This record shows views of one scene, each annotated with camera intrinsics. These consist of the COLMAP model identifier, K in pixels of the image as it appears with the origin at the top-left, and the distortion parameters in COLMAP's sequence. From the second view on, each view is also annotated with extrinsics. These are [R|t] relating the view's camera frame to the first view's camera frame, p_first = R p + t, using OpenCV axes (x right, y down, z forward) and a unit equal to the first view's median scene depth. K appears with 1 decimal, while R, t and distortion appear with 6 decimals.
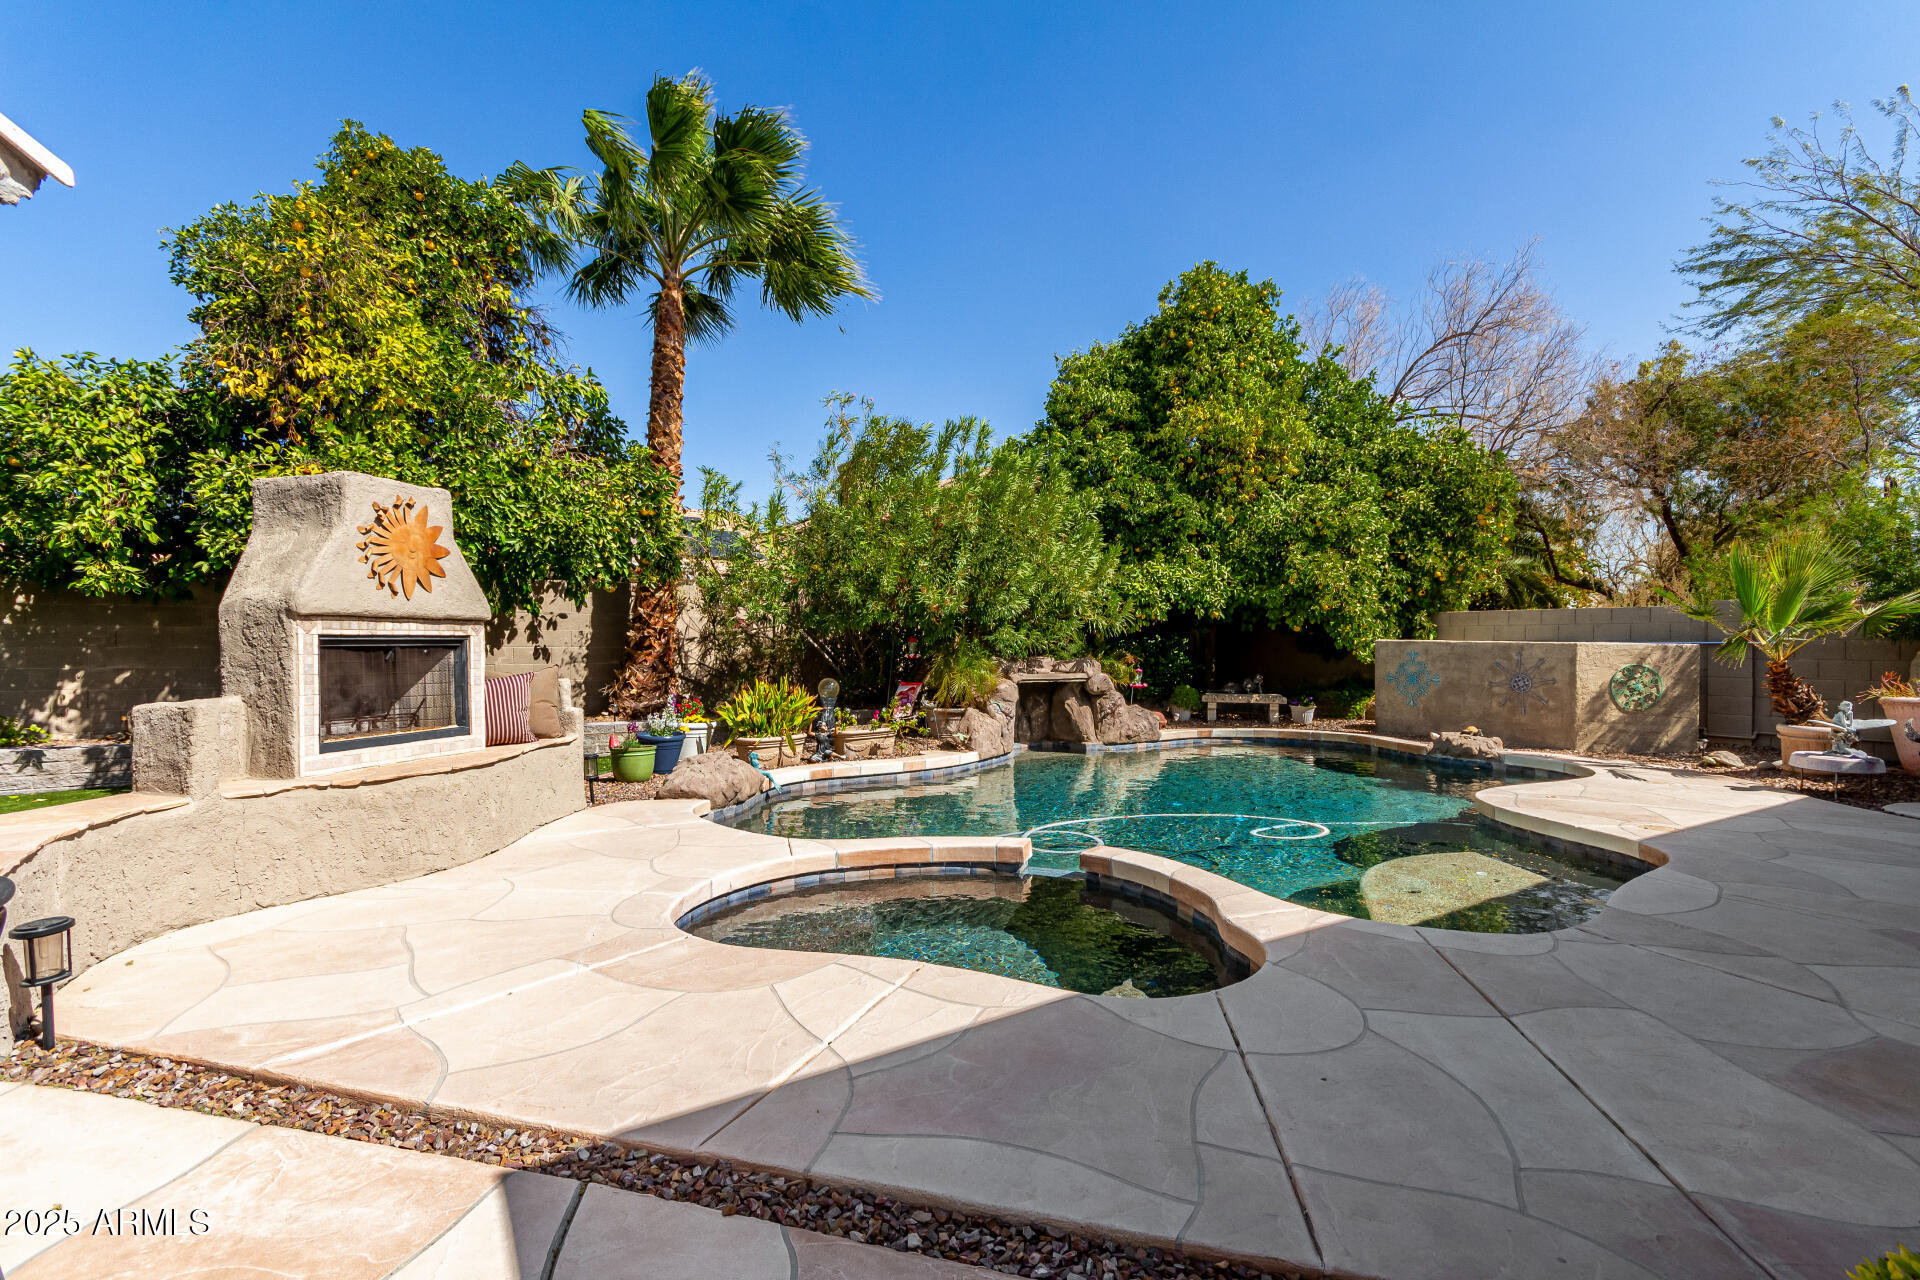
lens RADIAL K [[894.1, 0, 961.0], [0, 894.1, 628.0], [0, 0, 1]] dist [0.000890, 0.000374]
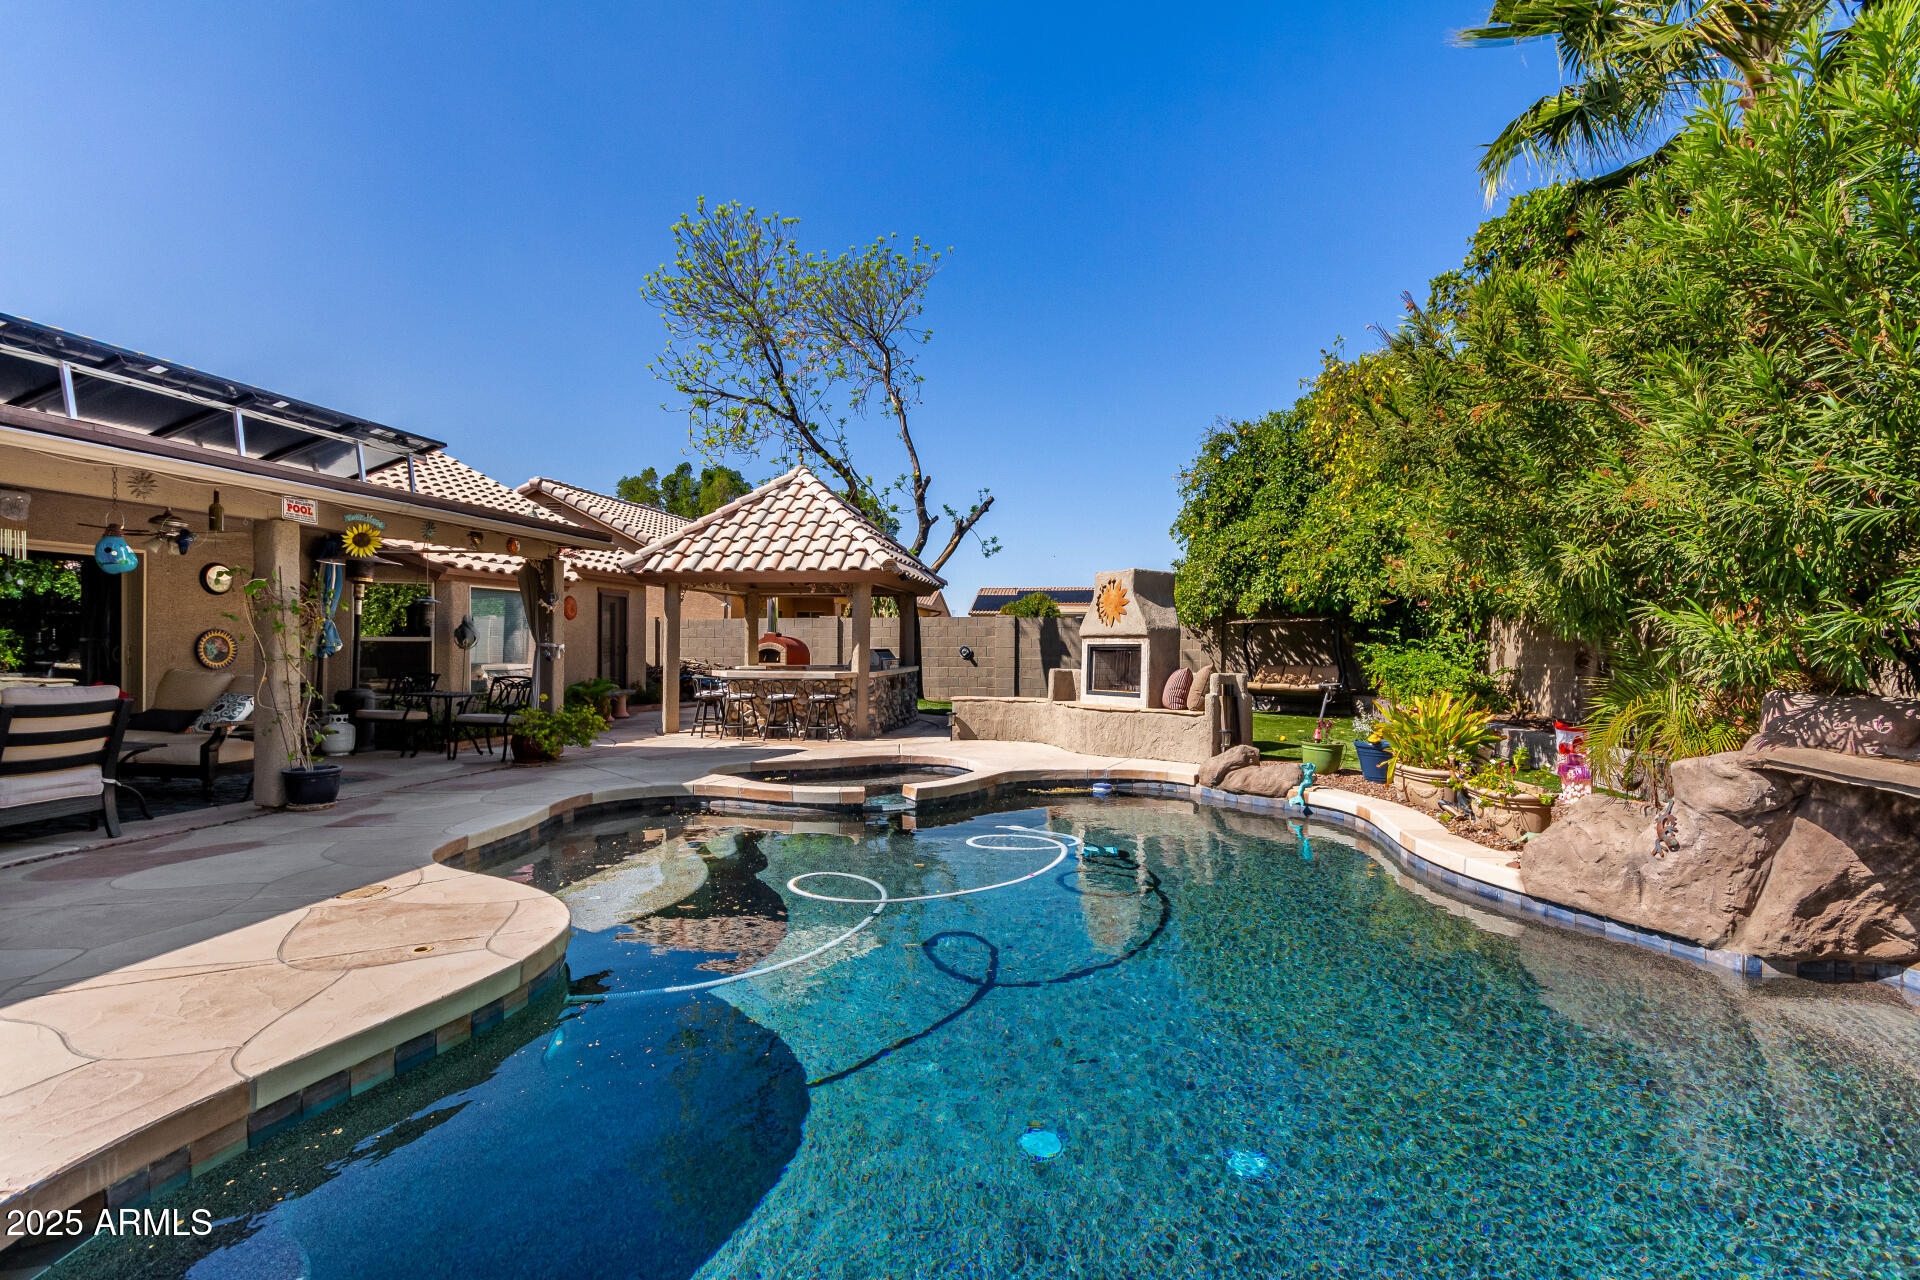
lens RADIAL K [[888.6, 0, 960.0], [0, 888.6, 640.0], [0, 0, 1]] dist [0.003449, 0.001007]
pose [[-0.690305, -0.006013, -0.723494, 0.544742], [0.012176, 0.999727, -0.019926, 0.016604], [0.723416, -0.022564, -0.690043, 1.046893]]
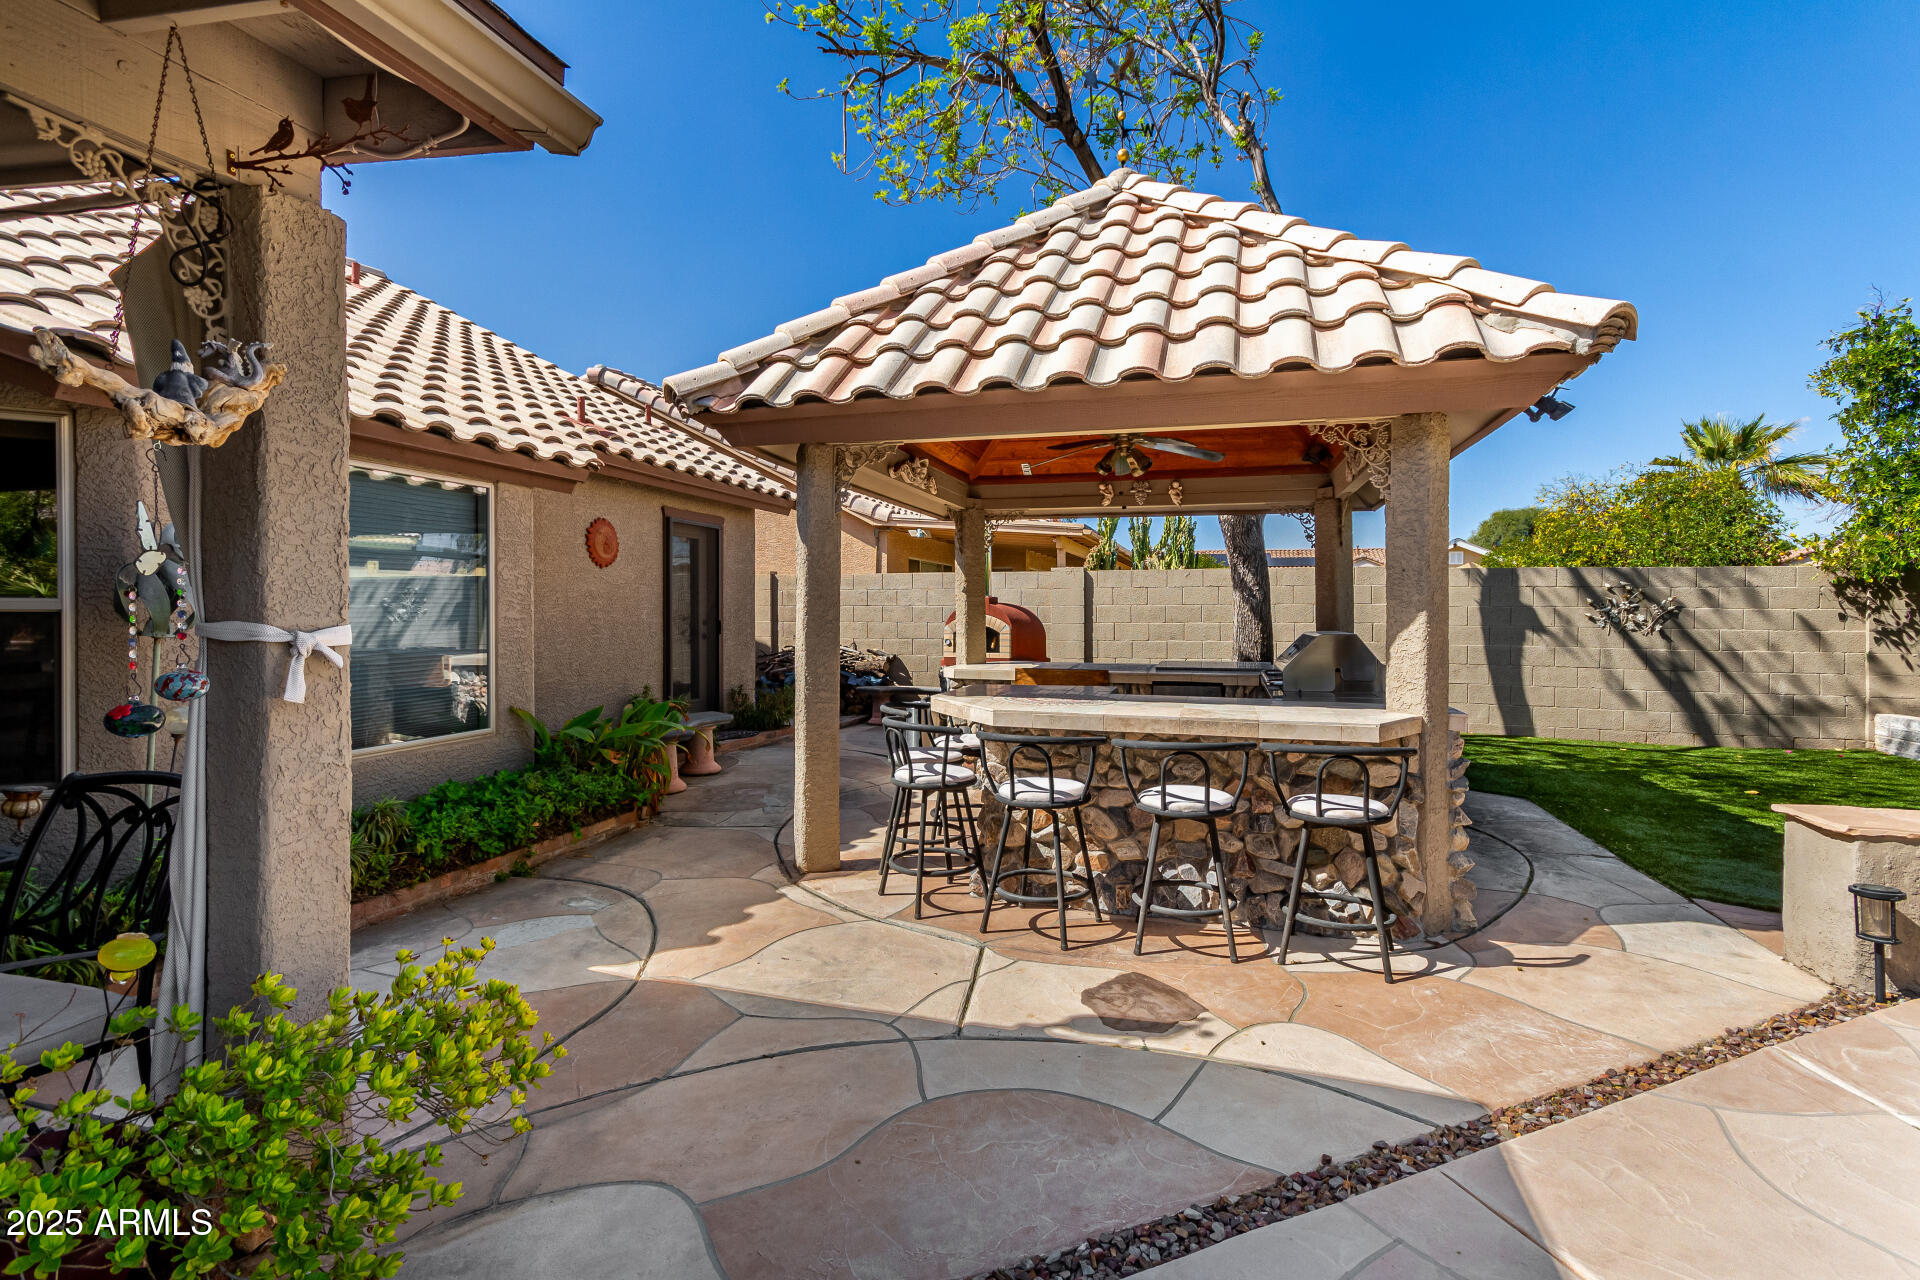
lens RADIAL K [[894.1, 0, 961.0], [0, 894.1, 628.0], [0, 0, 1]] dist [0.000890, 0.000374]
pose [[-0.770890, 0.007414, -0.636925, 0.154958], [0.009932, 0.999951, -0.000381, -0.002121], [0.636890, -0.006620, -0.770926, 0.290498]]
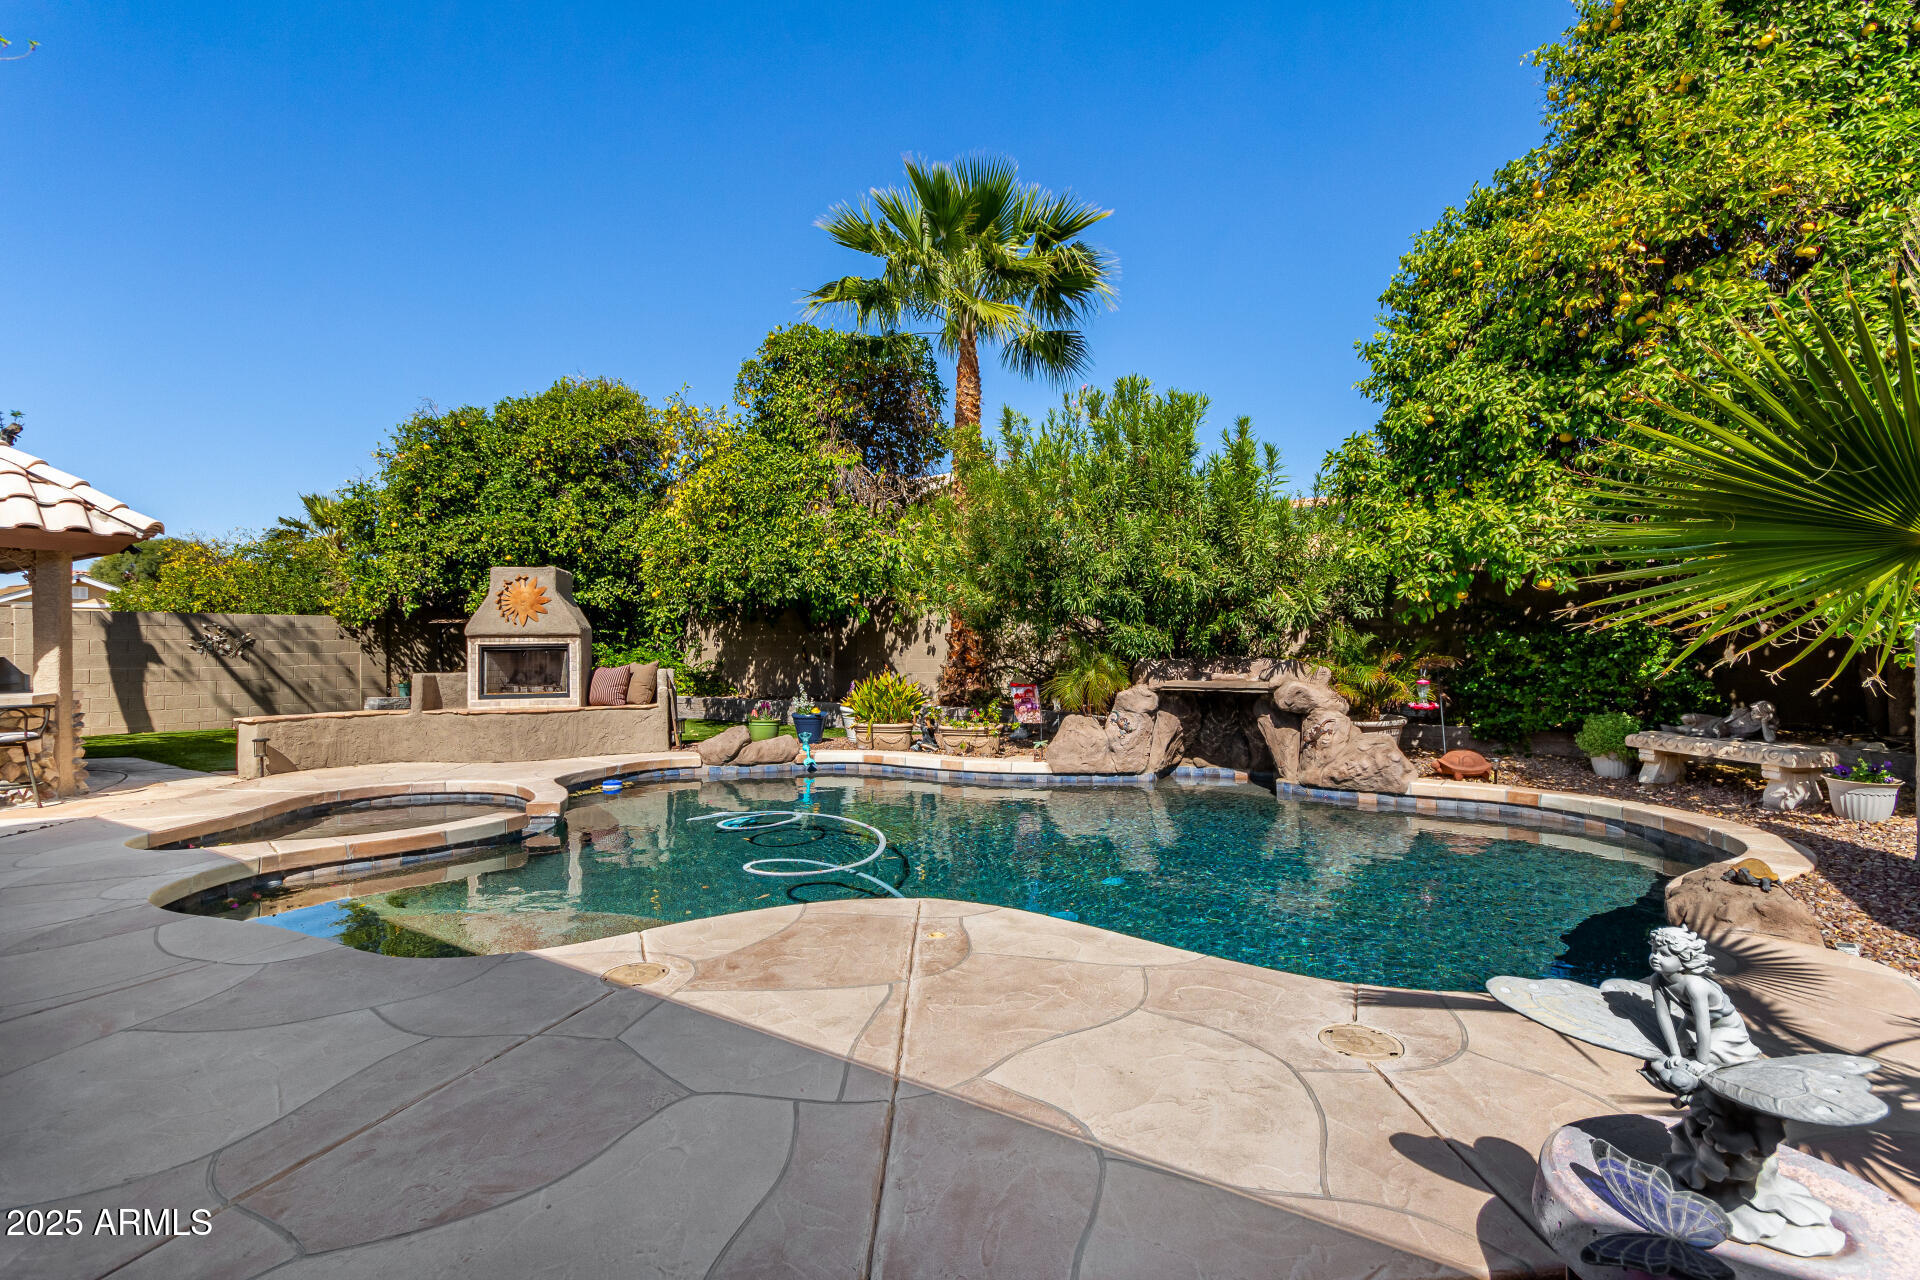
lens RADIAL K [[894.1, 0, 961.0], [0, 894.1, 628.0], [0, 0, 1]] dist [0.000890, 0.000374]
pose [[0.384349, -0.018801, -0.922997, 0.768674], [0.027396, 0.999585, -0.008953, 0.007813], [0.922781, -0.021846, 0.384704, 0.543363]]
